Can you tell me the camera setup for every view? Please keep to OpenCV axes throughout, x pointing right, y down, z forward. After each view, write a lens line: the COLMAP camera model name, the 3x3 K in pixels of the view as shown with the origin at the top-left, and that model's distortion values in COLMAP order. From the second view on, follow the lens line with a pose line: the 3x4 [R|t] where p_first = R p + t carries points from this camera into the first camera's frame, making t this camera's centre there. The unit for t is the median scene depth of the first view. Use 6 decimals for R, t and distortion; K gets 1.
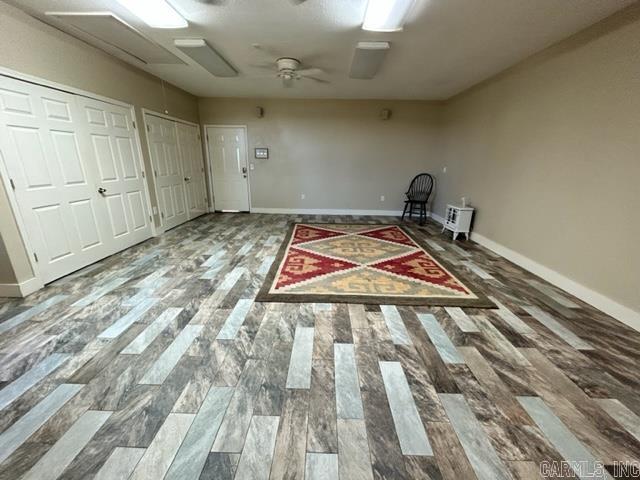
lens RADIAL K [[255.4, 0, 319.9], [0, 255.4, 238.2], [0, 0, 1]] dist [0.000132, 0.000451]
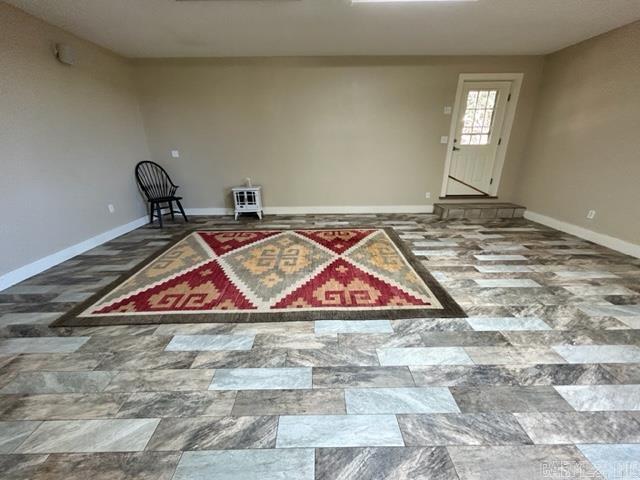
lens RADIAL K [[255.4, 0, 319.9], [0, 255.4, 238.2], [0, 0, 1]] dist [0.000132, 0.000451]
pose [[-0.028768, -0.357914, 0.933311, -0.861624], [0.300435, 0.887431, 0.349579, -0.382089], [-0.953368, 0.290456, 0.082000, 1.235256]]
